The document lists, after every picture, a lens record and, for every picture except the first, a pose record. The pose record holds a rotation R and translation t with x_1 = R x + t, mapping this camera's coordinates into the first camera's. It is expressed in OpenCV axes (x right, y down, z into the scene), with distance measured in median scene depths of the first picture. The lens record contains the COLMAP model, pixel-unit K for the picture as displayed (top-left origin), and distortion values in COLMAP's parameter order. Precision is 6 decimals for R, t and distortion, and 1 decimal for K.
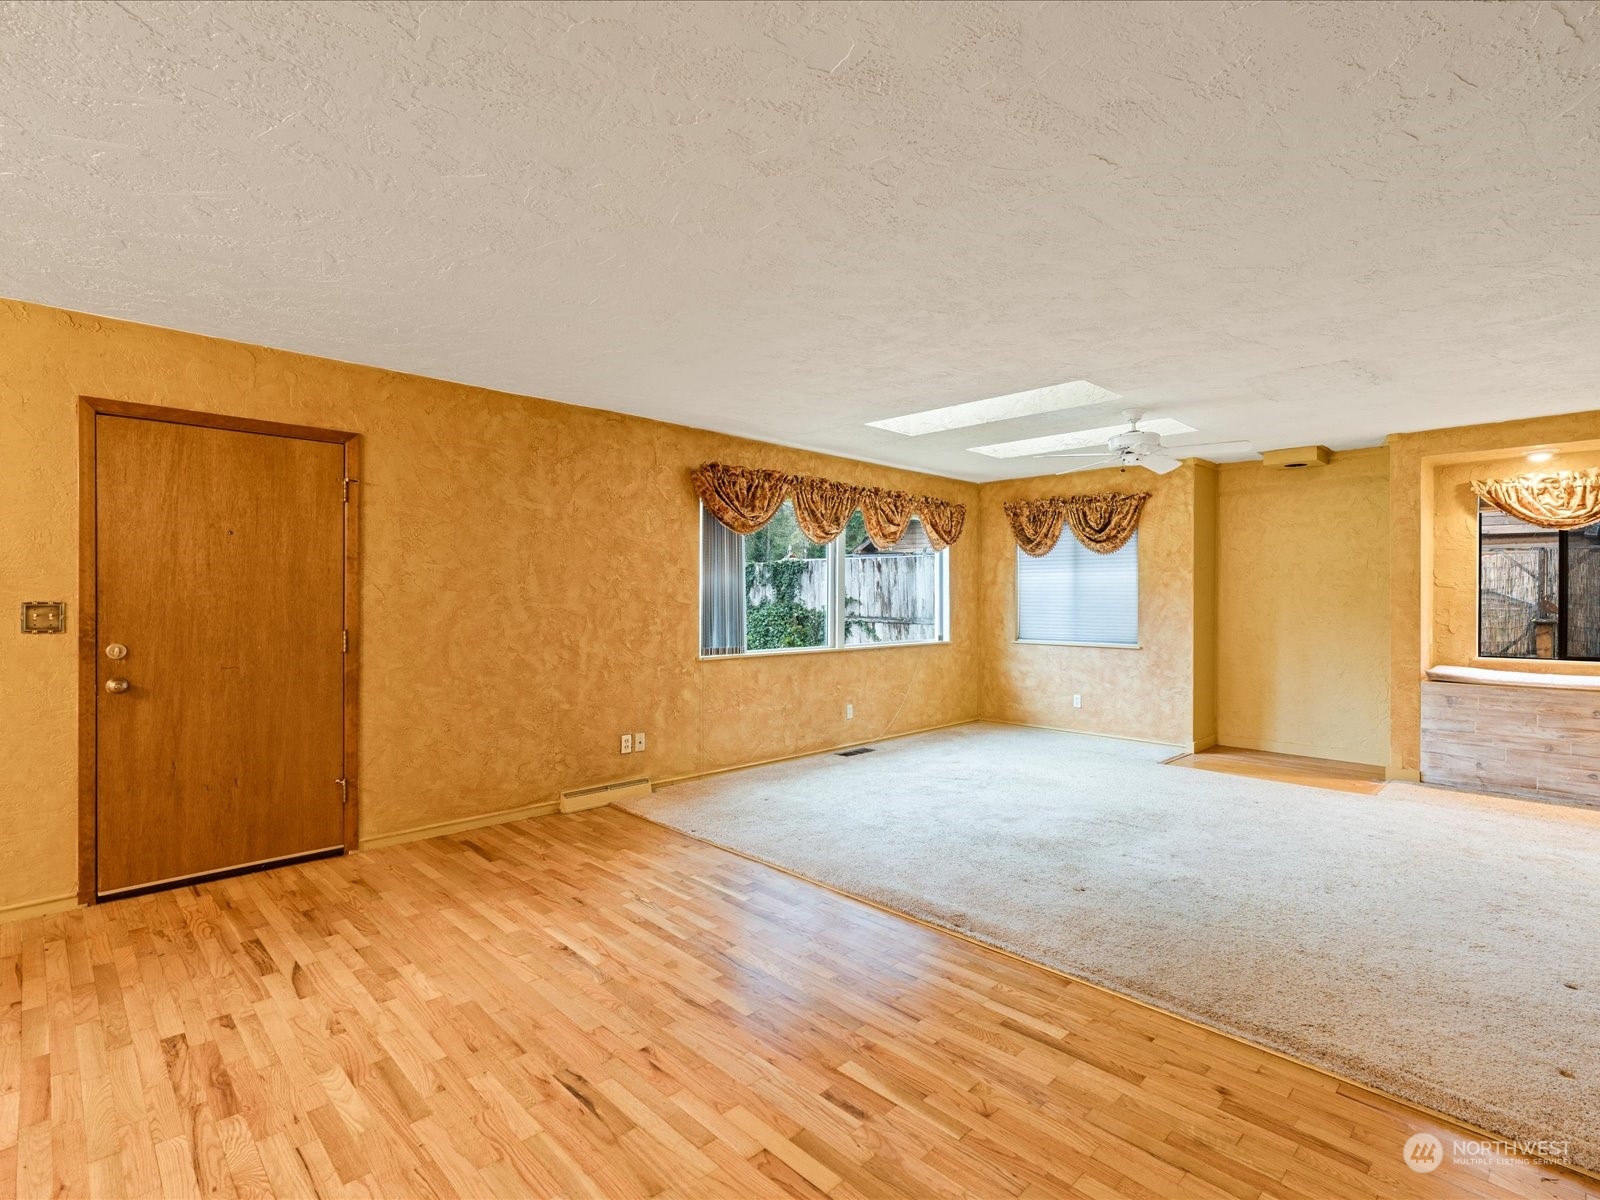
lens RADIAL K [[788.4, 0, 800.0], [0, 788.4, 600.0], [0, 0, 1]] dist [-0.005985, 0.000051]
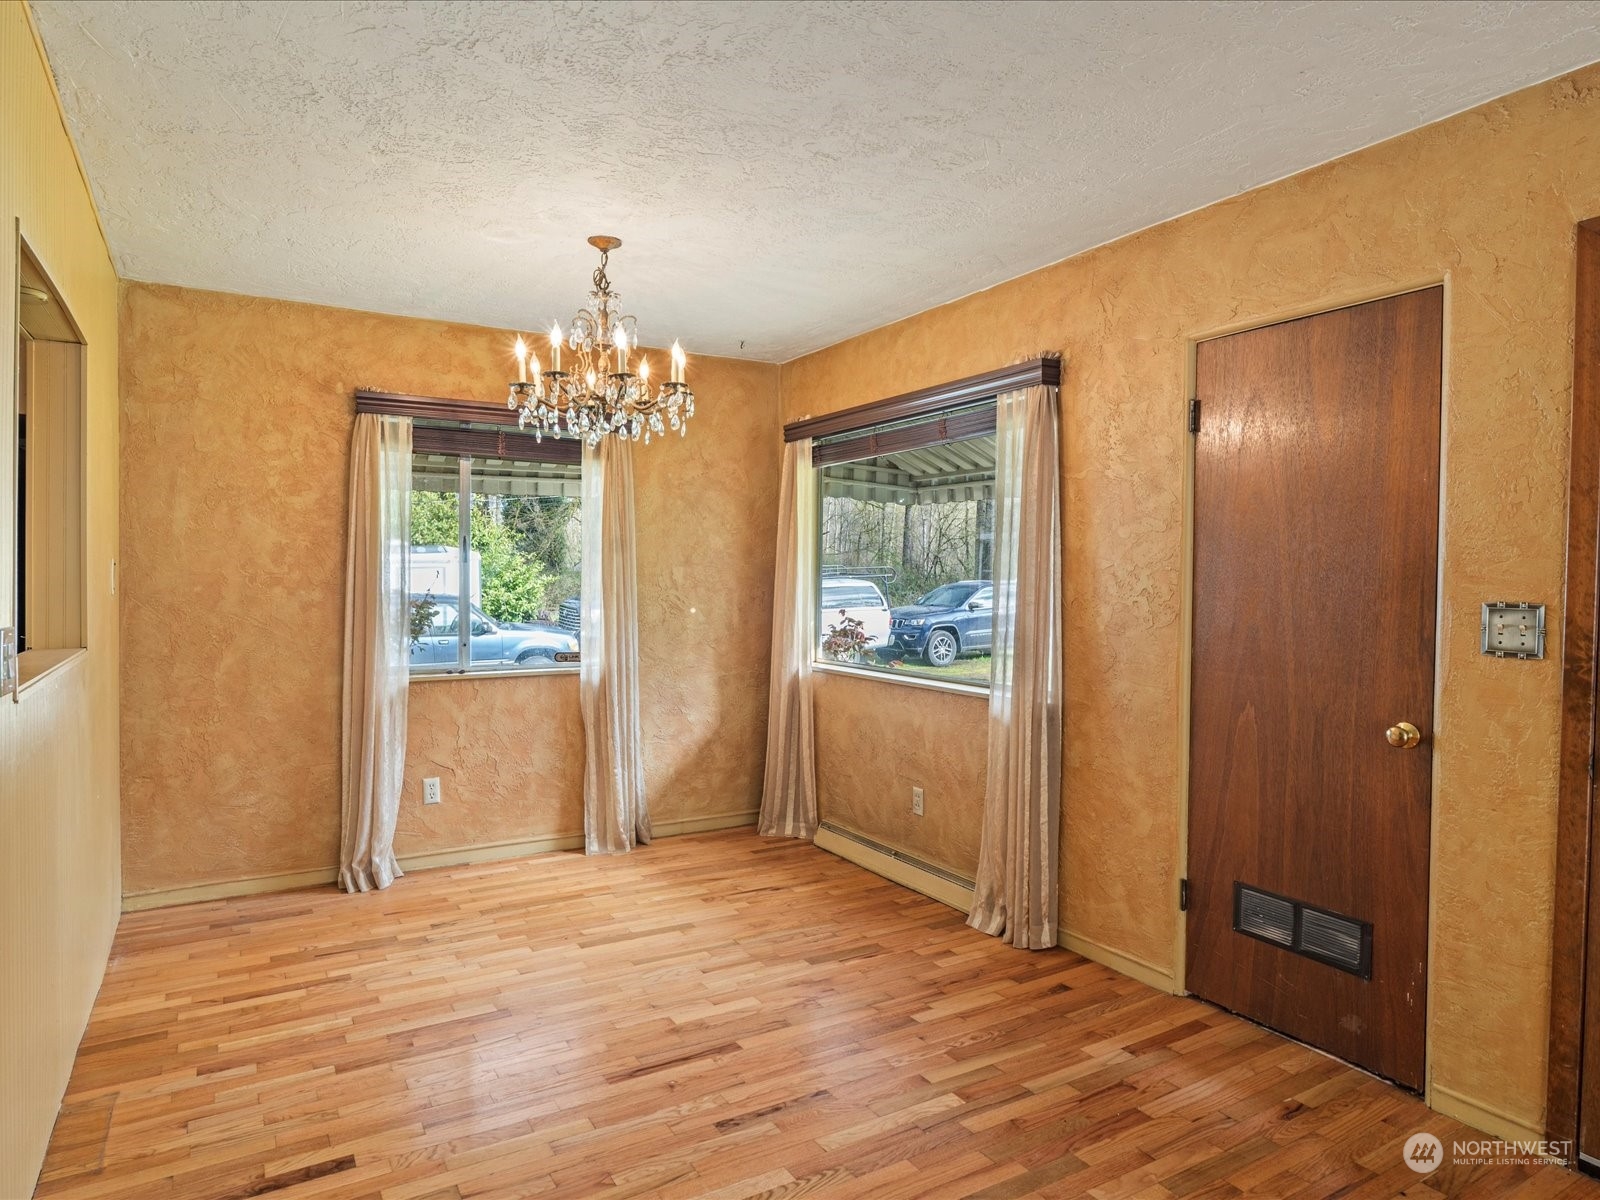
lens RADIAL K [[979.2, 0, 795.7], [0, 979.2, 599.3], [0, 0, 1]] dist [-0.000945, -0.000266]
pose [[-0.241633, 0.020151, -0.970158, -0.078355], [-0.016505, 0.999554, 0.024873, -0.005870], [0.970227, 0.022023, -0.241193, 0.383981]]
